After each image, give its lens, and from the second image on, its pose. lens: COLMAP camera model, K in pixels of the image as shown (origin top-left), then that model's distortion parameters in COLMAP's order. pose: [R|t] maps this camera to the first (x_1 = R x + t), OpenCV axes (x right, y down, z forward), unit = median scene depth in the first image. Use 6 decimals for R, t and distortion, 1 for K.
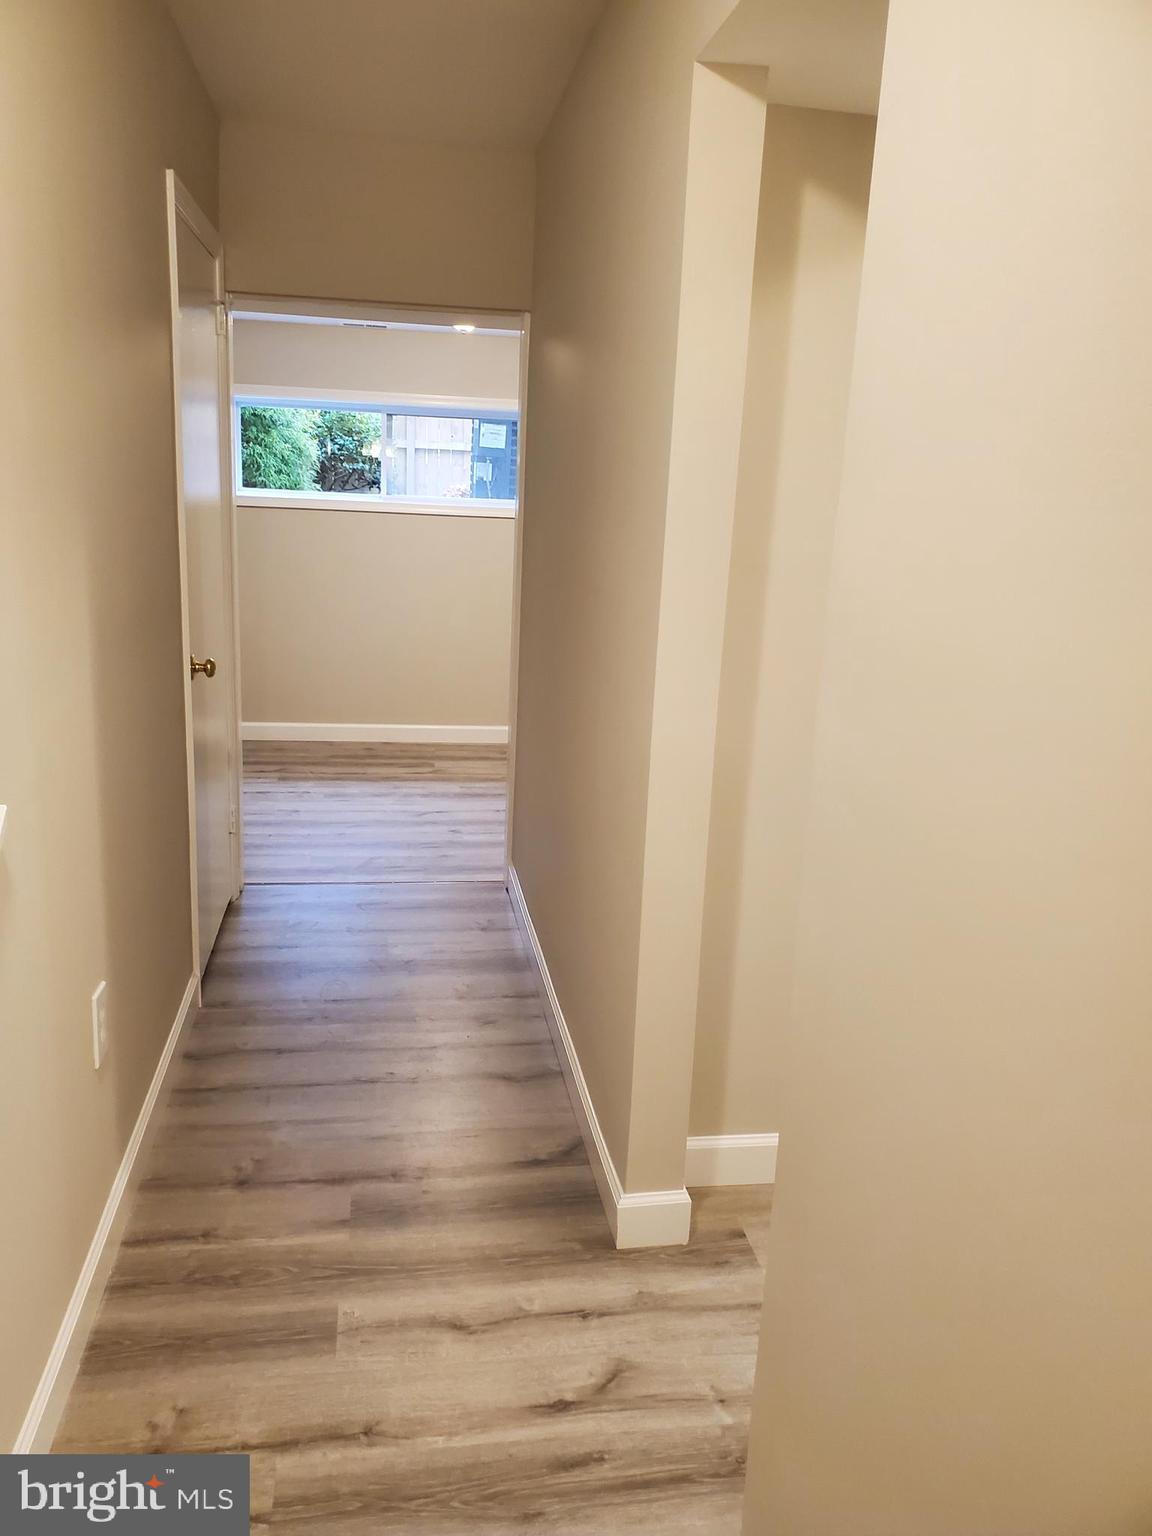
lens RADIAL K [[1182.6, 0, 578.0], [0, 1182.6, 792.3], [0, 0, 1]] dist [0.019226, 0.011562]
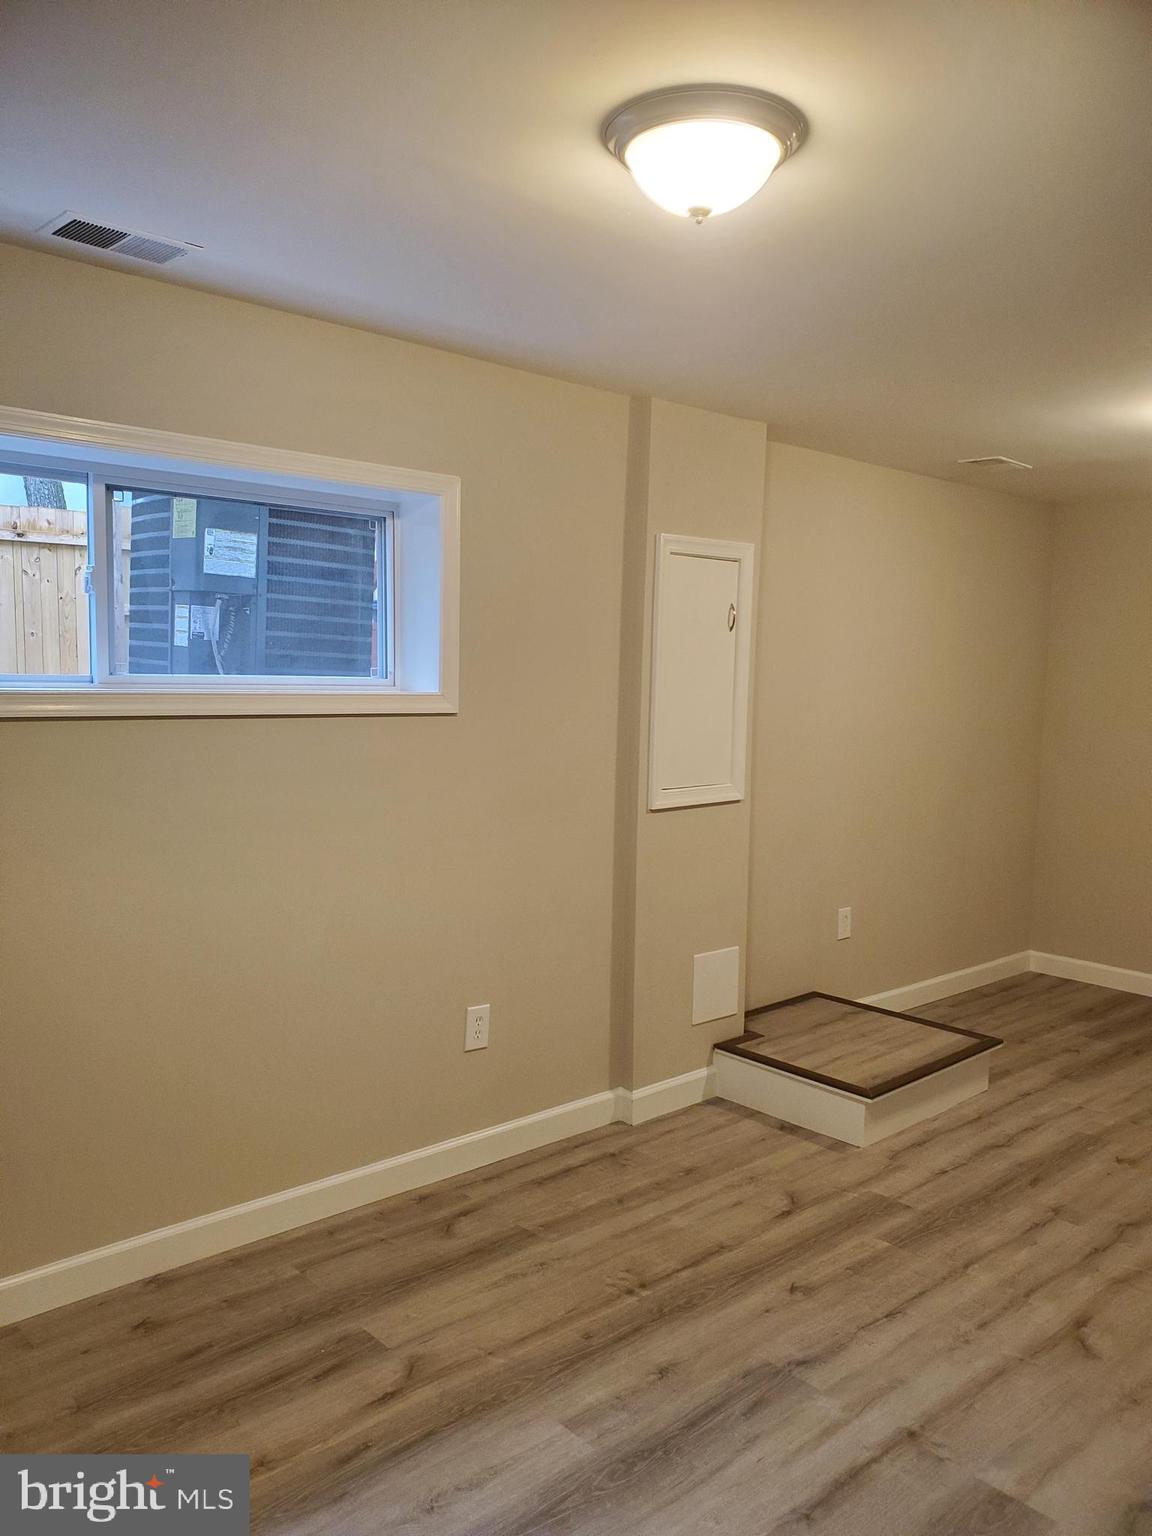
lens RADIAL K [[1182.6, 0, 578.0], [0, 1182.6, 792.3], [0, 0, 1]] dist [0.019226, 0.011562]
pose [[0.843437, -0.079840, 0.531263, -0.257550], [0.148529, 0.985005, -0.087777, -0.153706], [-0.516288, 0.152943, 0.842648, 0.588403]]
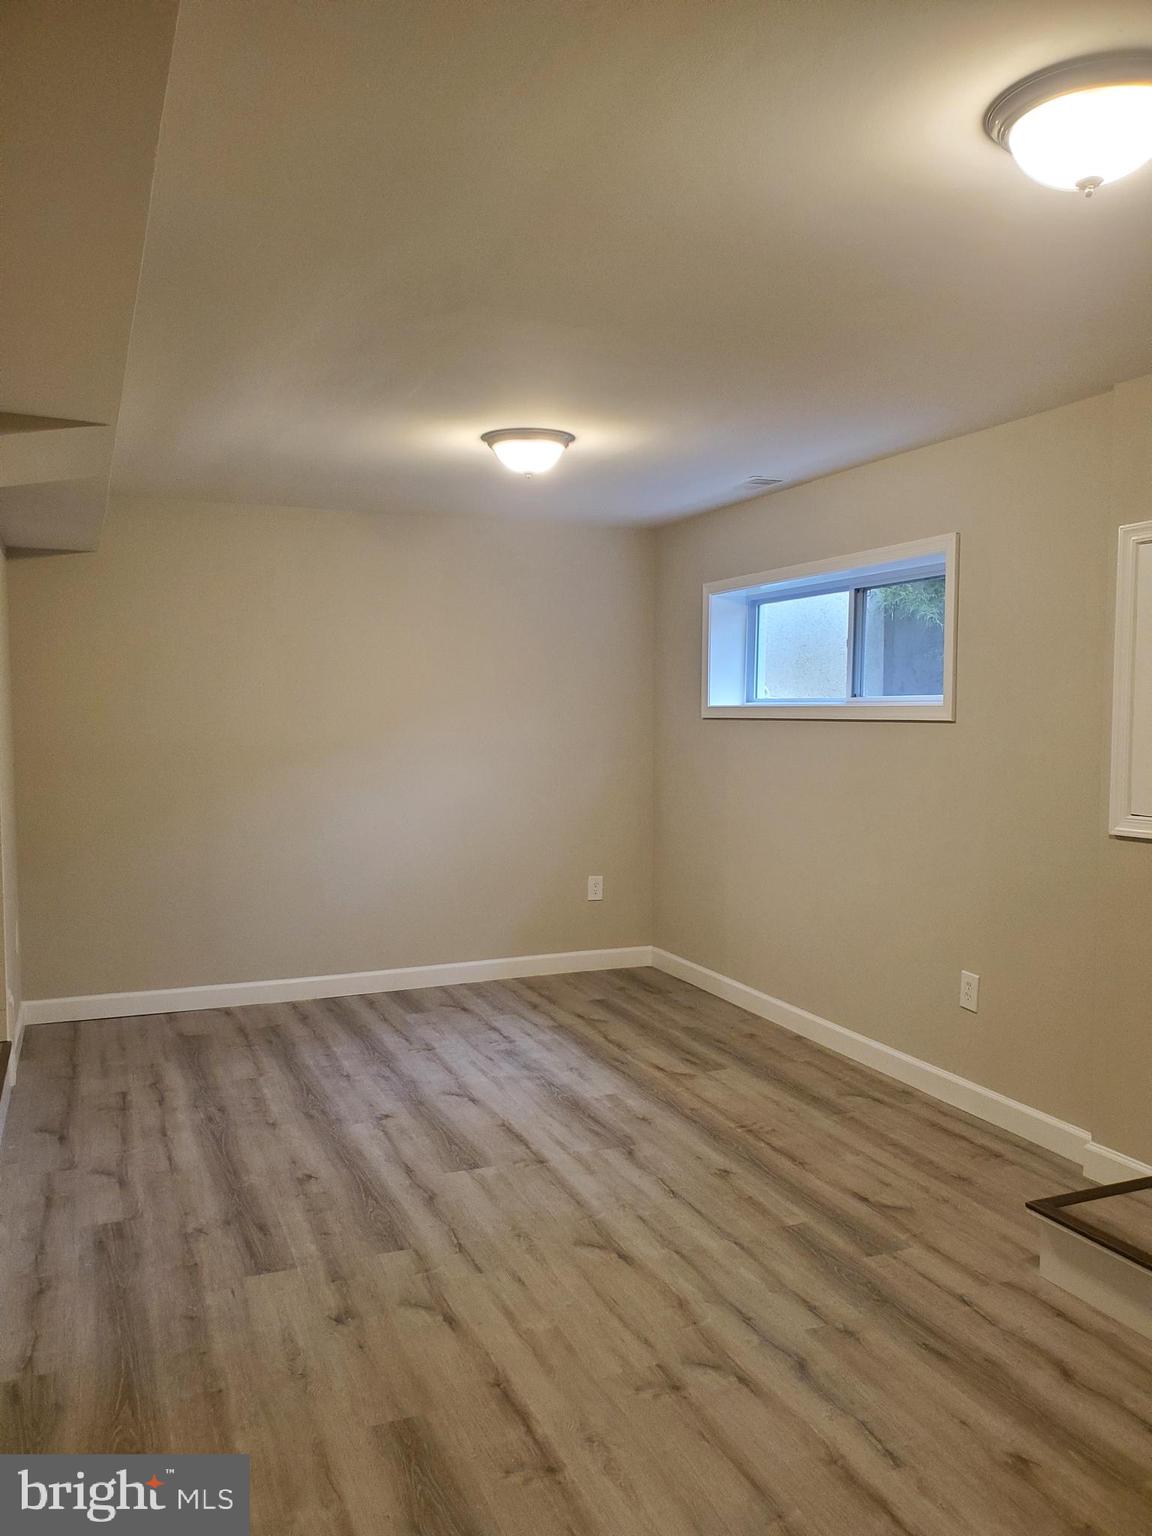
lens RADIAL K [[1182.6, 0, 578.0], [0, 1182.6, 792.3], [0, 0, 1]] dist [0.019226, 0.011562]
pose [[0.220946, 0.024604, -0.974976, 0.519435], [-0.231880, 0.972341, -0.028011, -0.139121], [0.947320, 0.232266, 0.220541, 0.715530]]
